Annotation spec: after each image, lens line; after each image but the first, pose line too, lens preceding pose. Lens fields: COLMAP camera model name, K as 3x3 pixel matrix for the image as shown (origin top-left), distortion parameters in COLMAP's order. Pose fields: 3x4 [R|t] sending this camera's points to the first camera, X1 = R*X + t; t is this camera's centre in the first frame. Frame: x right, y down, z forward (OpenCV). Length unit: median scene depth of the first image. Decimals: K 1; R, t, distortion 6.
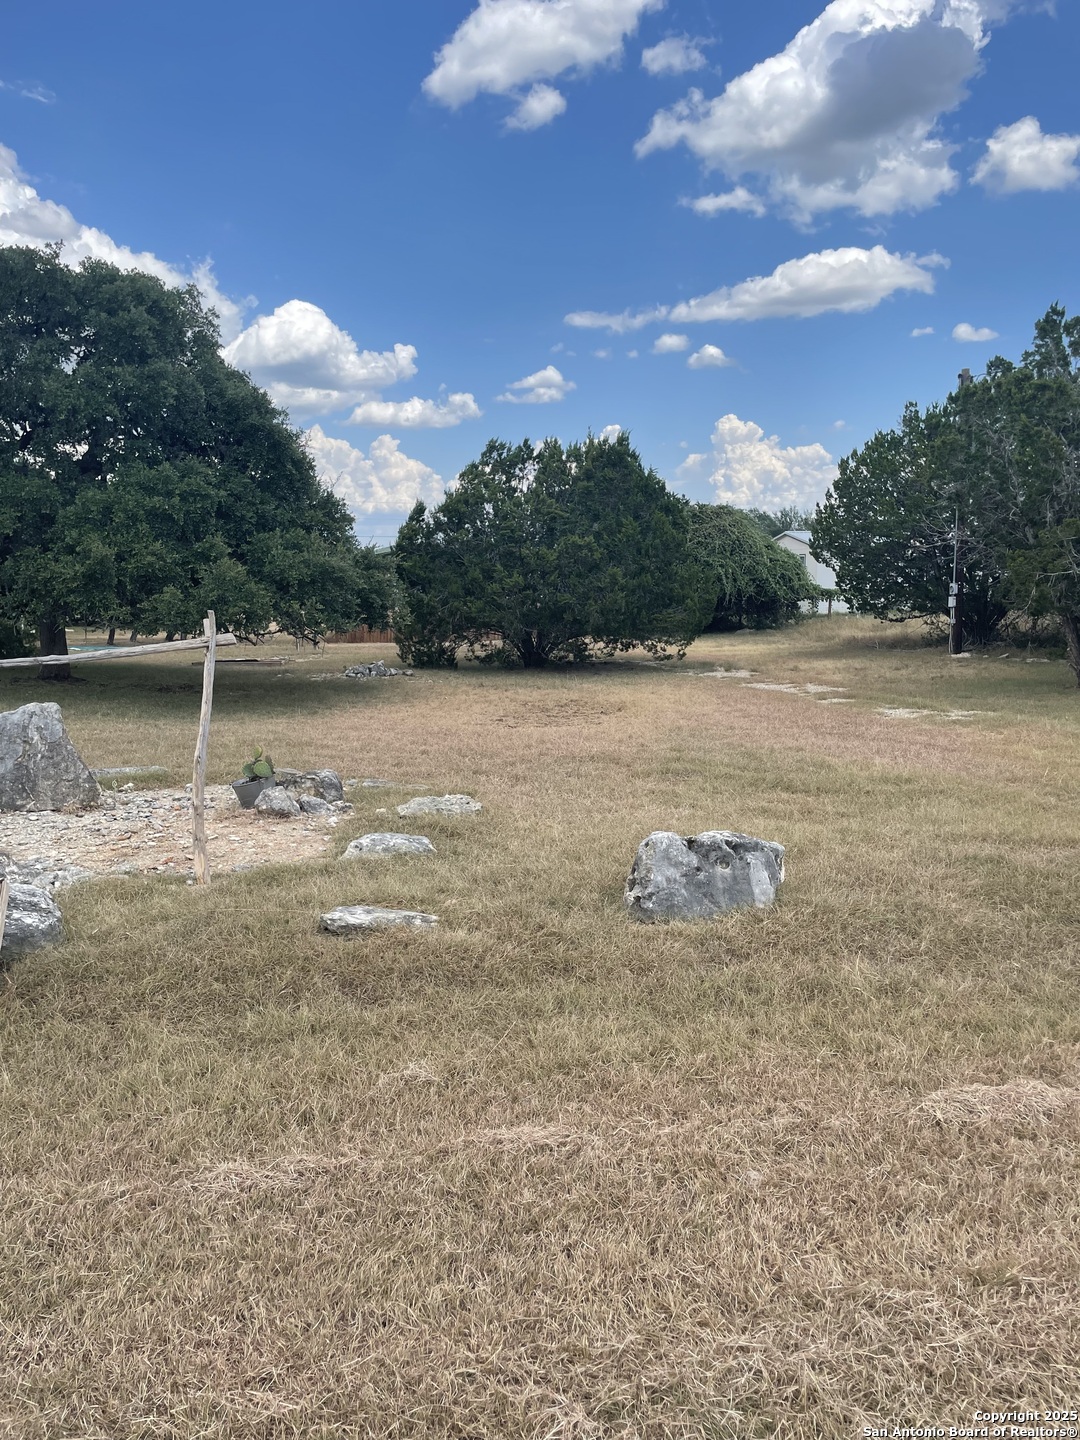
lens RADIAL K [[1081.1, 0, 552.2], [0, 1081.1, 731.8], [0, 0, 1]] dist [0.084968, -0.116943]
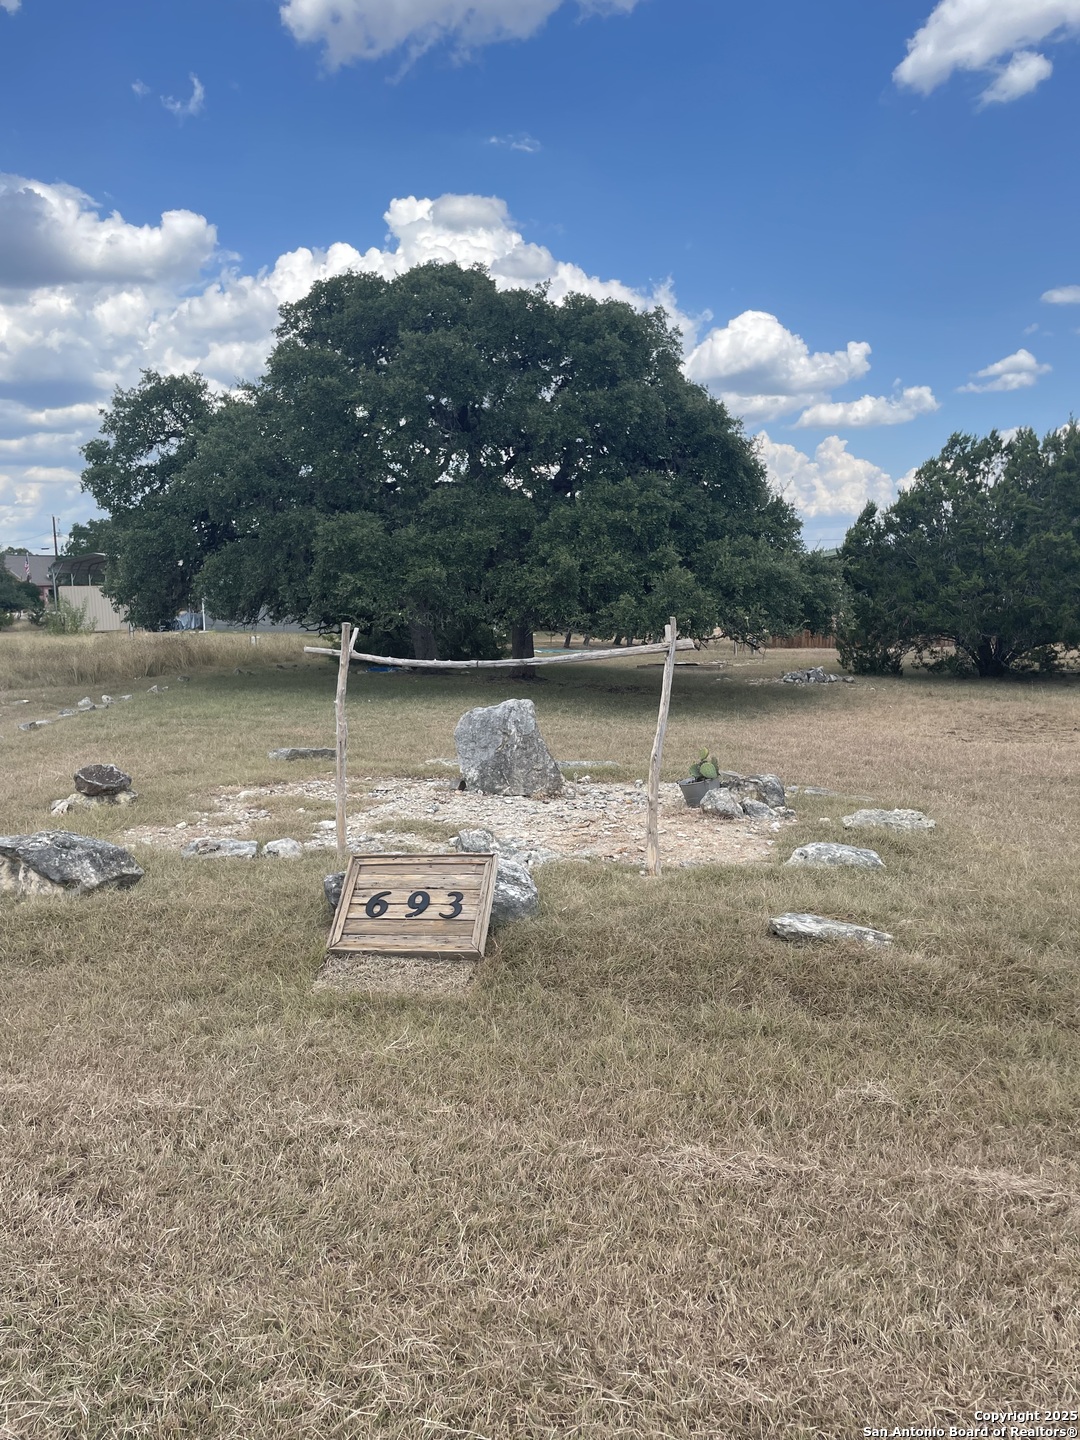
lens RADIAL K [[1081.1, 0, 544.3], [0, 1081.1, 727.3], [0, 0, 1]] dist [0.084968, -0.116943]
pose [[0.920809, 0.043210, -0.387613, -0.013772], [-0.046558, 0.998915, 0.000753, 0.000220], [0.387225, 0.017353, 0.921822, -0.007200]]
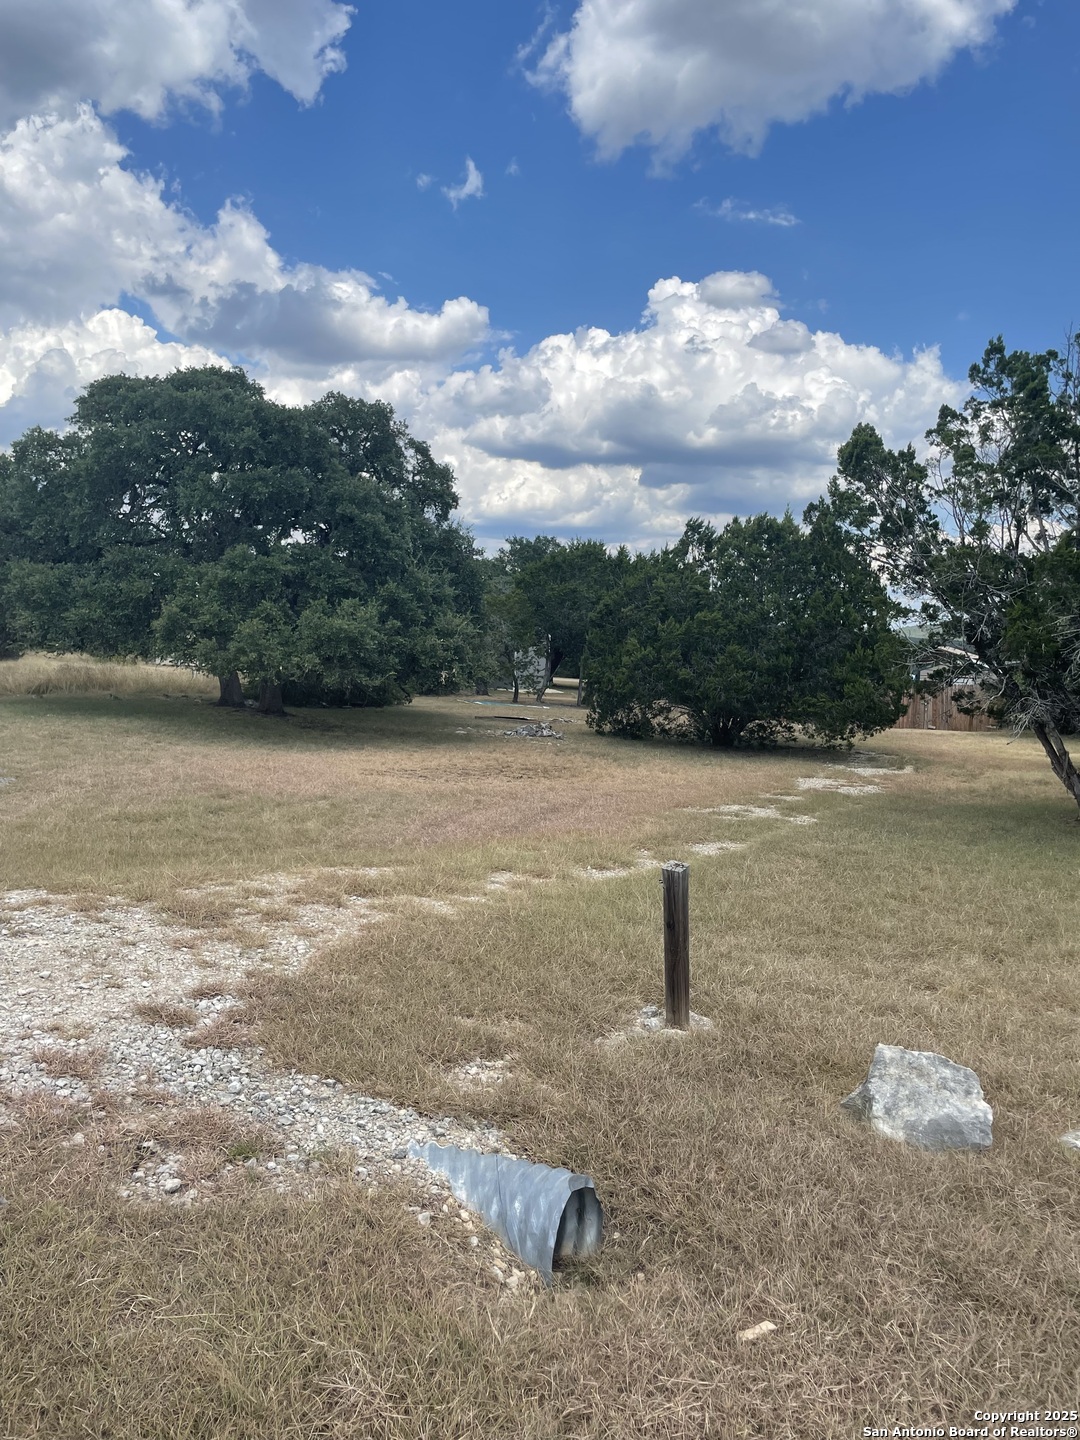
lens RADIAL K [[1081.1, 0, 539.4], [0, 1081.1, 719.3], [0, 0, 1]] dist [0.084968, -0.116943]
pose [[0.805292, 0.079030, -0.587587, 1.283248], [-0.129473, 0.990597, -0.044209, -0.058448], [0.578568, 0.111678, 0.807952, 0.358257]]
